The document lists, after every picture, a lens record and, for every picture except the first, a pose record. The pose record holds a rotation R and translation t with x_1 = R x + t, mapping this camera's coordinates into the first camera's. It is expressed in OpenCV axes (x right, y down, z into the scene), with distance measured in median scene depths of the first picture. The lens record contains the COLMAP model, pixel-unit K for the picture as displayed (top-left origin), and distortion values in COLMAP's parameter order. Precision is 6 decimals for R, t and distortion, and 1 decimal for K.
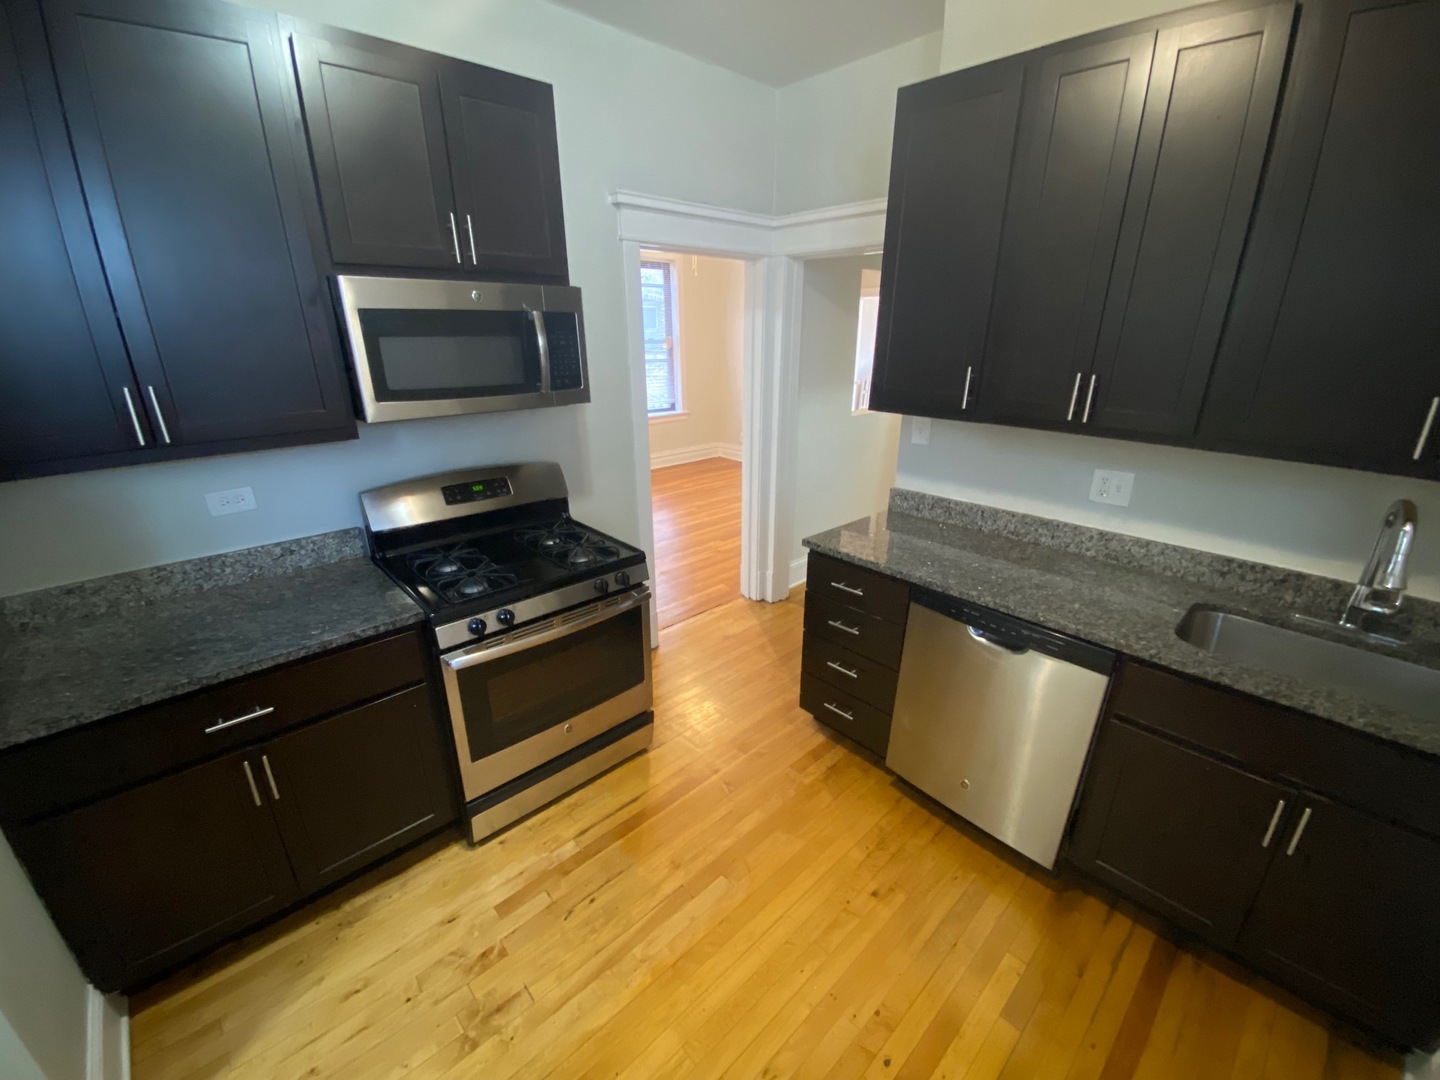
lens RADIAL K [[584.5, 0, 716.3], [0, 584.5, 539.9], [0, 0, 1]] dist [0.000708, -0.011621]
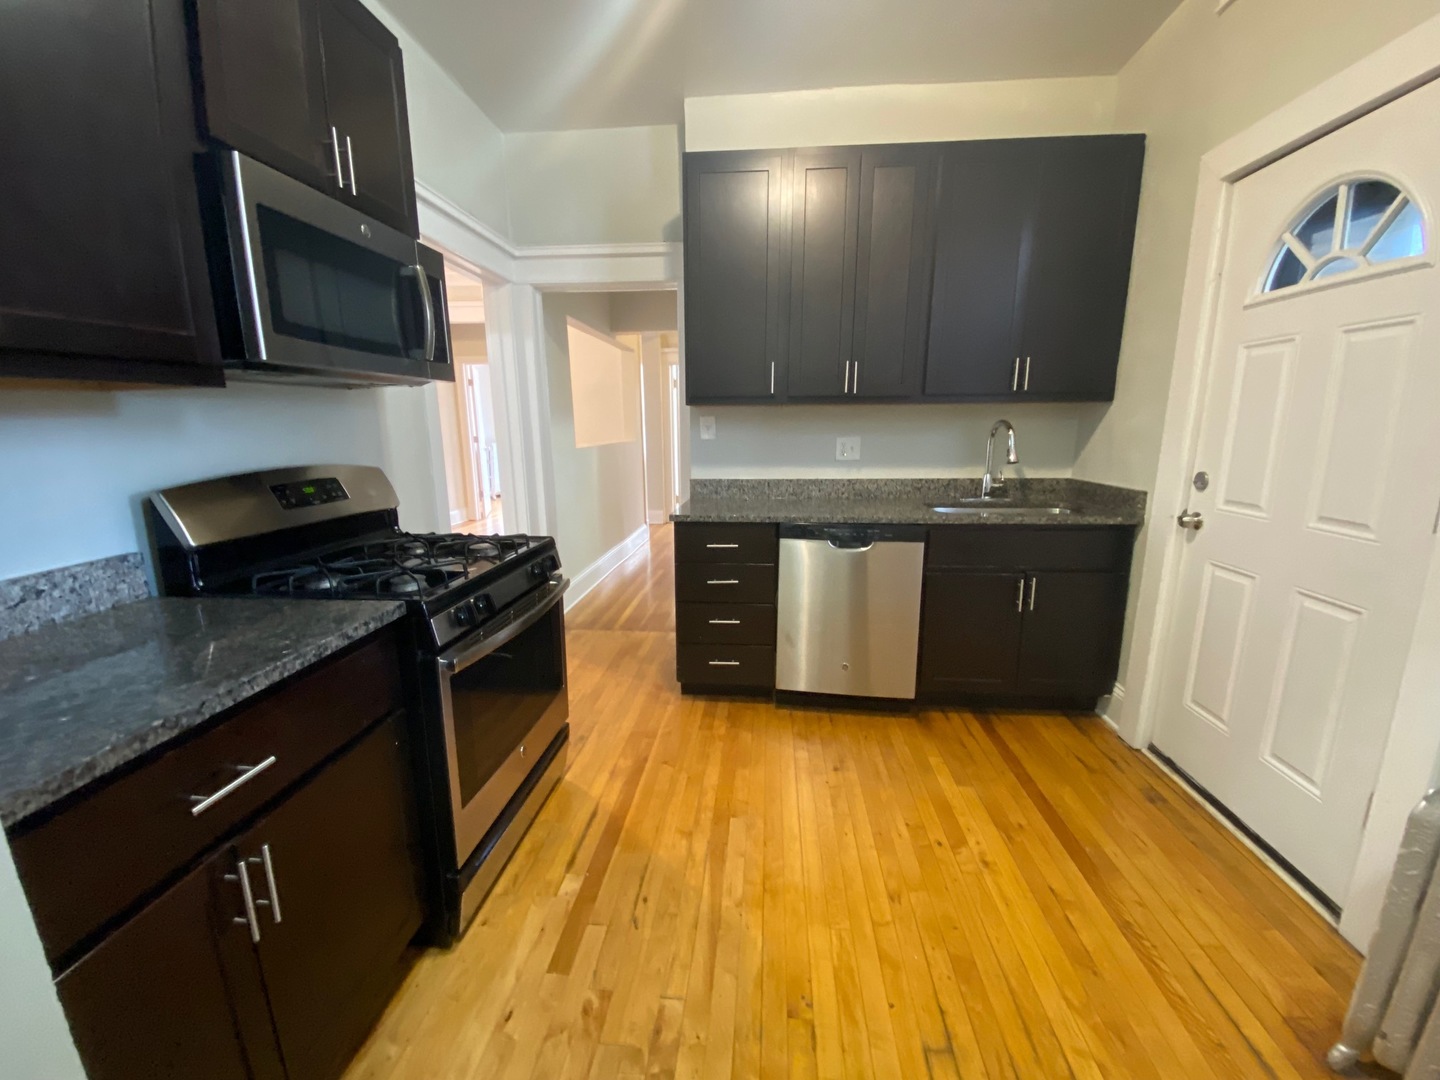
lens RADIAL K [[584.5, 0, 718.9], [0, 584.5, 542.6], [0, 0, 1]] dist [0.000708, -0.011621]
pose [[0.743411, -0.137187, 0.654615, -0.602804], [0.233419, 0.970416, -0.061713, 0.166098], [-0.626782, 0.198678, 0.753440, 0.149743]]
